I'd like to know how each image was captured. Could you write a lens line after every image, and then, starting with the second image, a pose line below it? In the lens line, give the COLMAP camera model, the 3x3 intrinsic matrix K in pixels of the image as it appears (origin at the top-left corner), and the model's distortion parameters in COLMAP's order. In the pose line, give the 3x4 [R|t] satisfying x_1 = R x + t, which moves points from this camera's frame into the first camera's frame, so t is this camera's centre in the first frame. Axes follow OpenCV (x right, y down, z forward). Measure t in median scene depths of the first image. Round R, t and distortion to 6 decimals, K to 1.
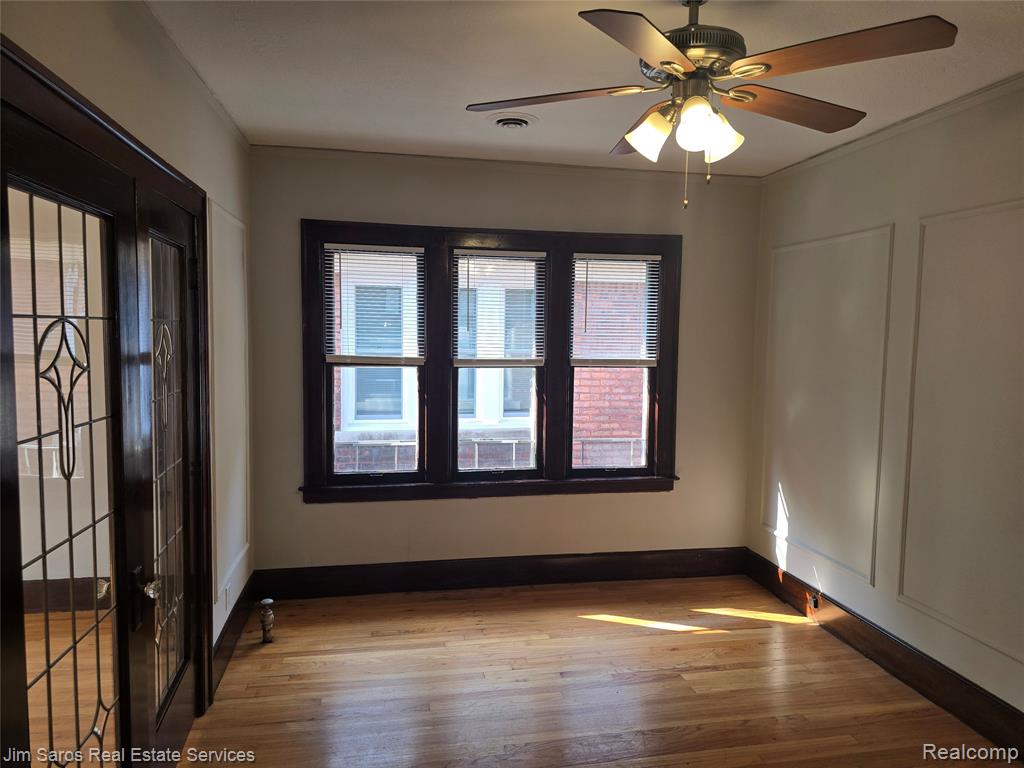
lens RADIAL K [[690.4, 0, 512.0], [0, 690.4, 384.0], [0, 0, 1]] dist [0.069393, -0.085828]
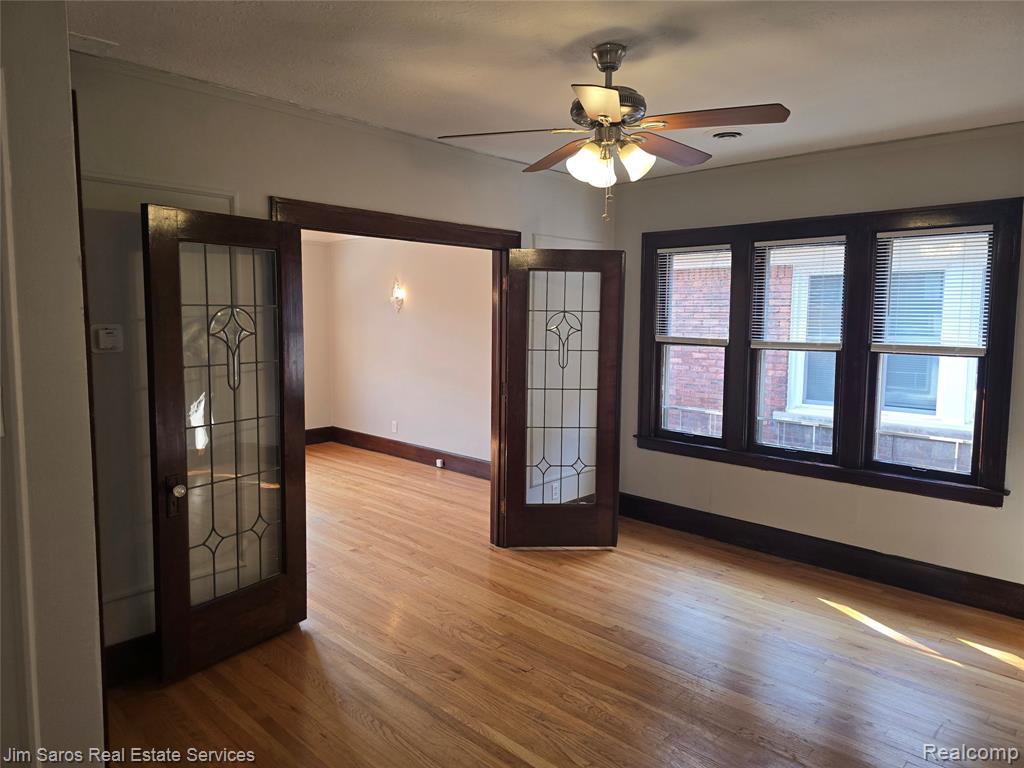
lens RADIAL K [[690.4, 0, 512.0], [0, 690.4, 384.0], [0, 0, 1]] dist [0.069393, -0.085828]
pose [[0.566426, 0.072120, -0.820951, 0.662443], [-0.066272, 0.996923, 0.041853, 0.011745], [0.821444, 0.030699, 0.569462, 0.047934]]
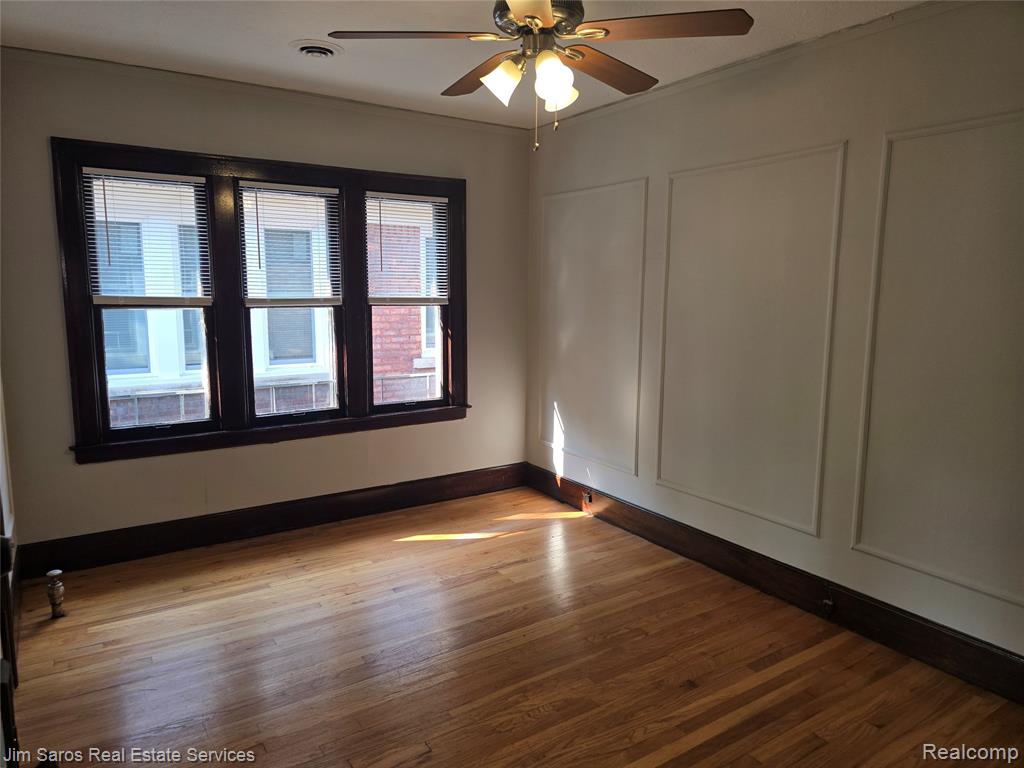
lens RADIAL K [[690.4, 0, 512.0], [0, 690.4, 384.0], [0, 0, 1]] dist [0.069393, -0.085828]
pose [[0.923740, -0.062513, 0.377883, -0.123574], [0.035424, 0.996306, 0.078224, 0.019851], [-0.381377, -0.058873, 0.922543, -0.031462]]
